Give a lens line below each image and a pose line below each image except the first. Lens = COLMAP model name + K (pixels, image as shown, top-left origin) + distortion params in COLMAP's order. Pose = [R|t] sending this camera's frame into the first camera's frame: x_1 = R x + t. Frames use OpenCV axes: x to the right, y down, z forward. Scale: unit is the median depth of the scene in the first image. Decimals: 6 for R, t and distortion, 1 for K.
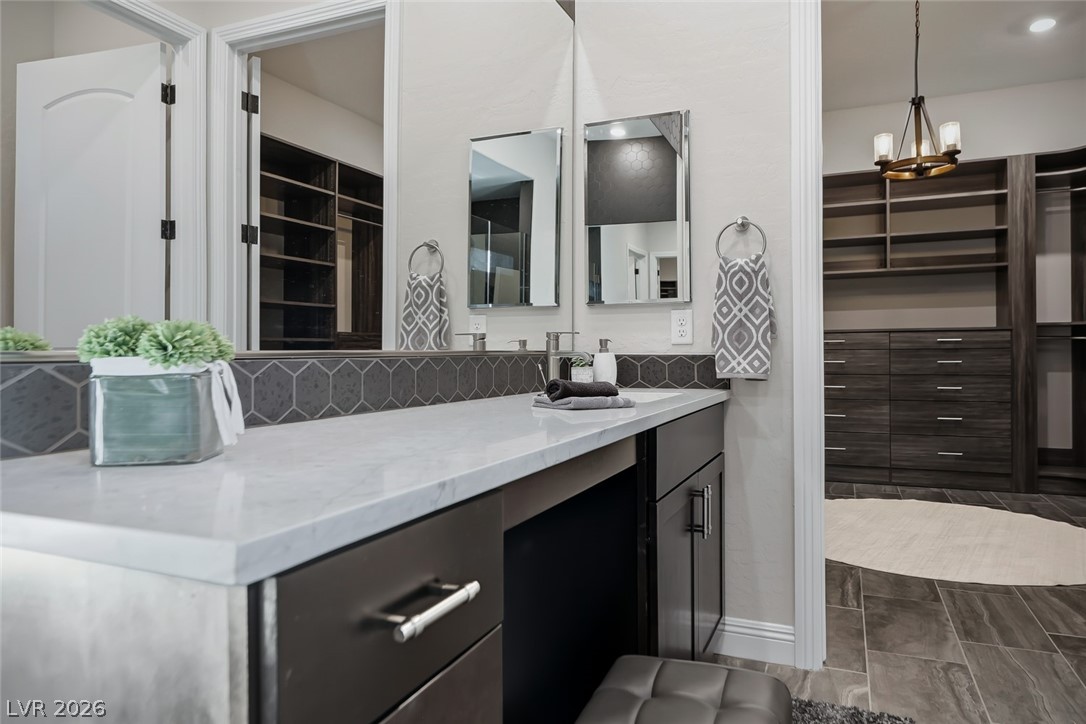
lens RADIAL K [[706.4, 0, 543.0], [0, 706.4, 362.0], [0, 0, 1]] dist [-0.003196, 0.003240]
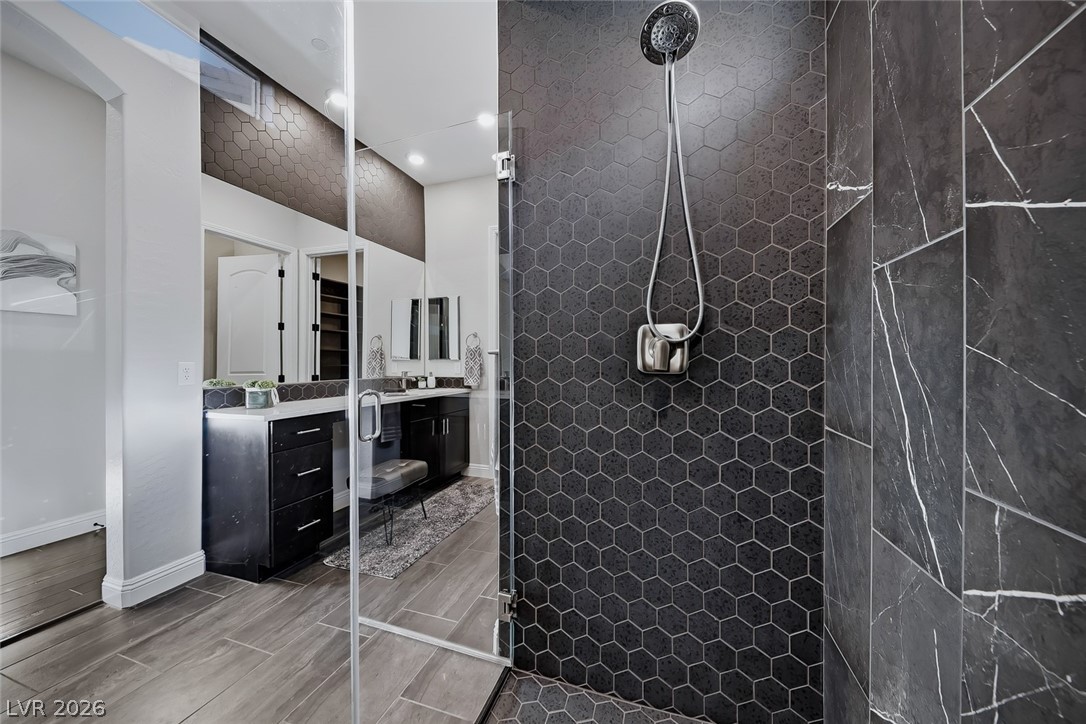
lens RADIAL K [[384.6, 0, 544.2], [0, 384.6, 364.2], [0, 0, 1]] dist [0.014974, -0.000061]
pose [[0.997162, 0.002601, 0.075242, 0.496142], [-0.002022, 0.999968, -0.007772, -0.060239], [-0.075260, 0.007598, 0.997135, -0.748220]]
